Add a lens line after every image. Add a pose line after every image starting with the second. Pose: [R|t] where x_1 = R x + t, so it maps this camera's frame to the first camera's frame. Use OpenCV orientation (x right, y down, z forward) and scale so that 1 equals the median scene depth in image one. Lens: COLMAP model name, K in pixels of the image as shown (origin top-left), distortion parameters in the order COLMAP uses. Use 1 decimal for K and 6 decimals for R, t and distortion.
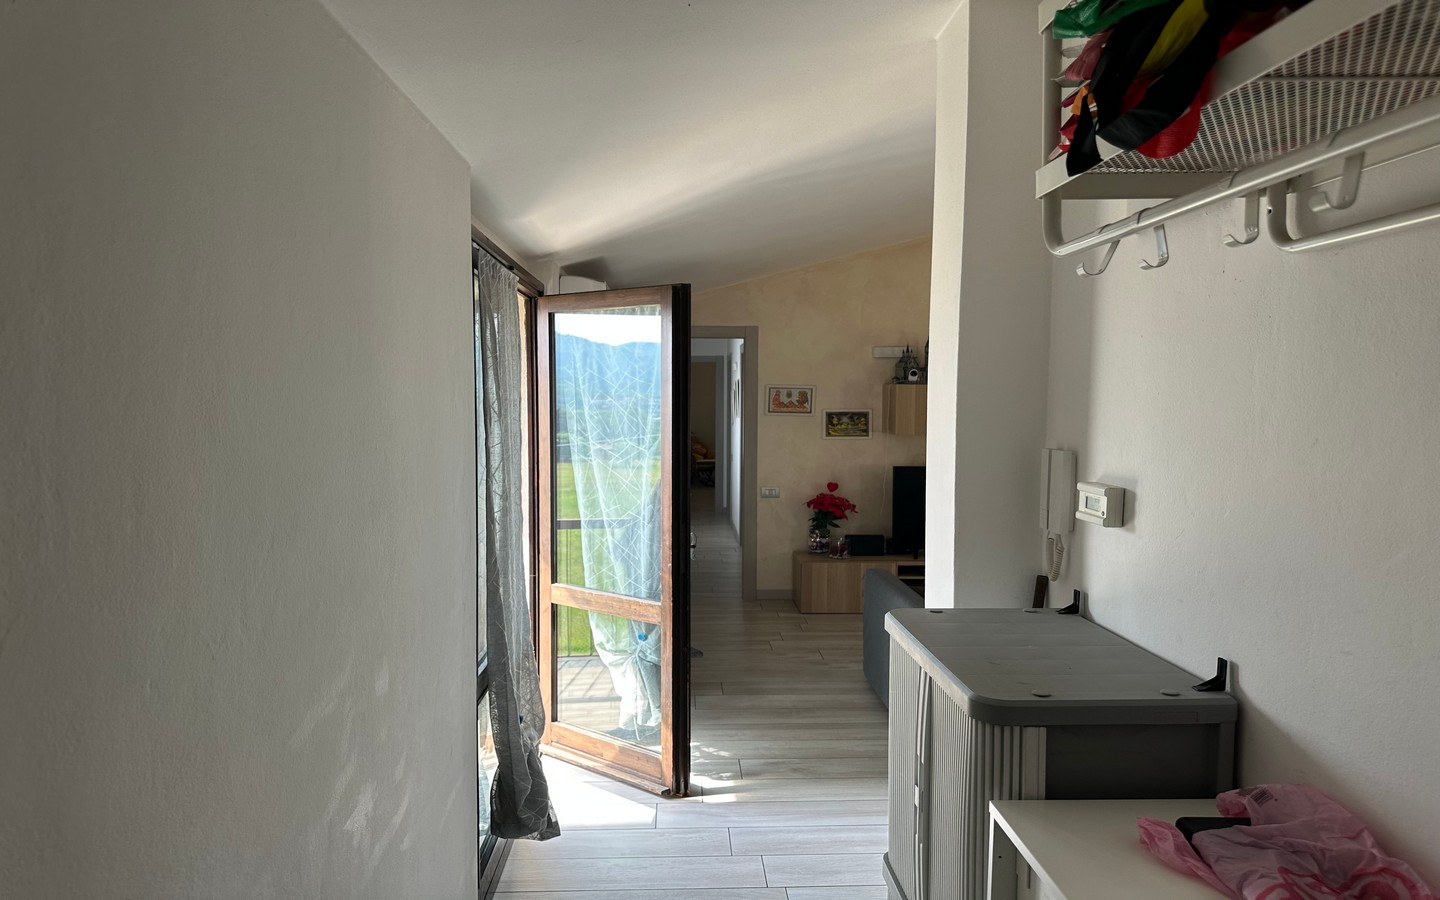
lens RADIAL K [[987.4, 0, 722.7], [0, 987.4, 456.6], [0, 0, 1]] dist [0.073060, -0.102095]
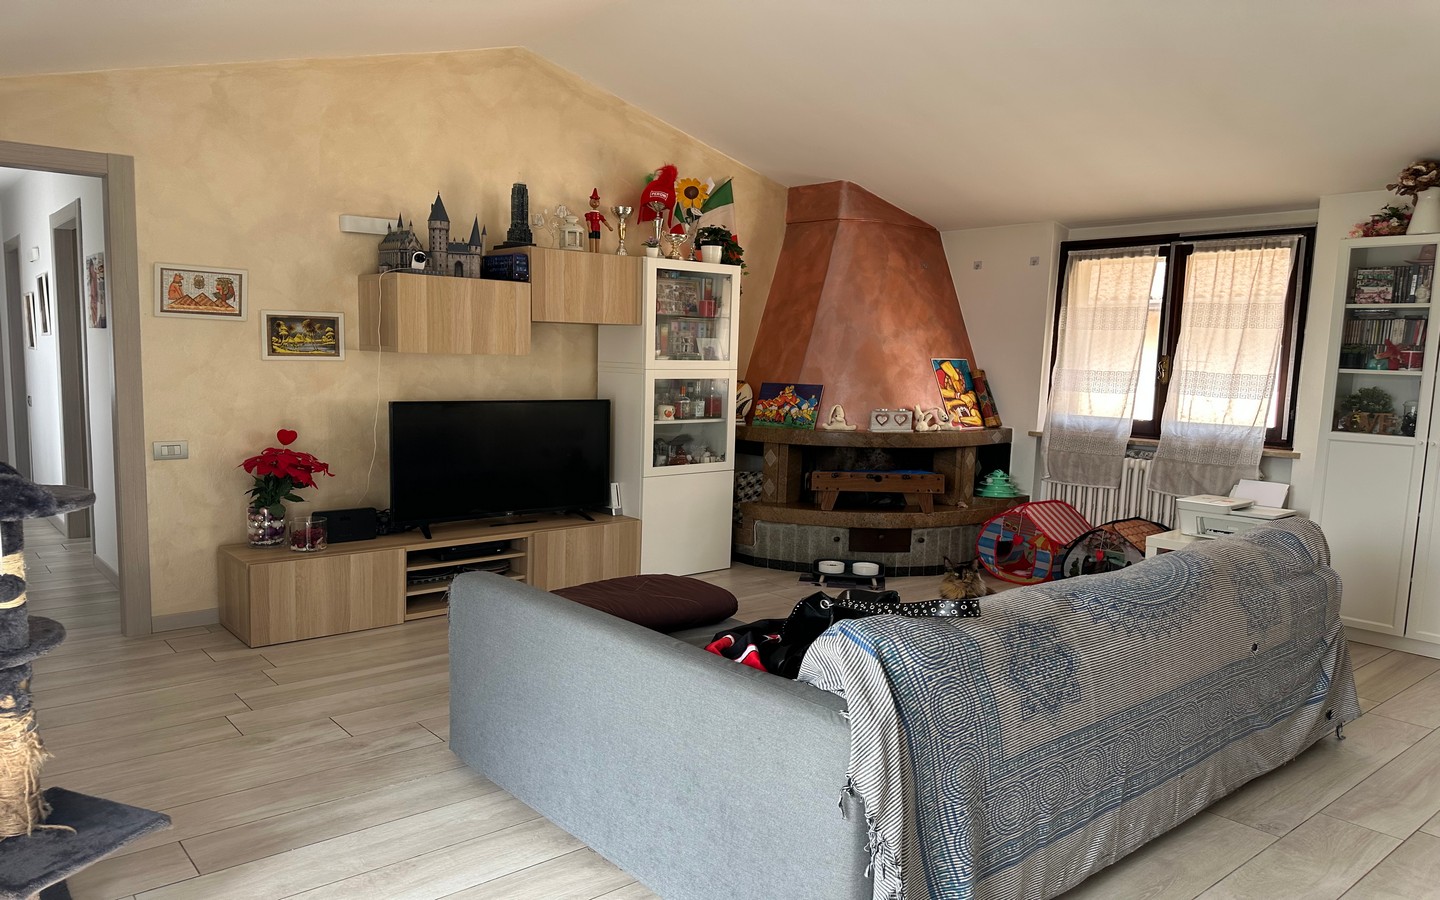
lens RADIAL K [[987.4, 0, 714.7], [0, 987.4, 458.4], [0, 0, 1]] dist [0.073060, -0.102095]
pose [[0.789081, -0.056359, 0.611698, -0.060350], [0.022534, 0.997768, 0.062862, 0.010986], [-0.613875, -0.035819, 0.788590, 0.339634]]
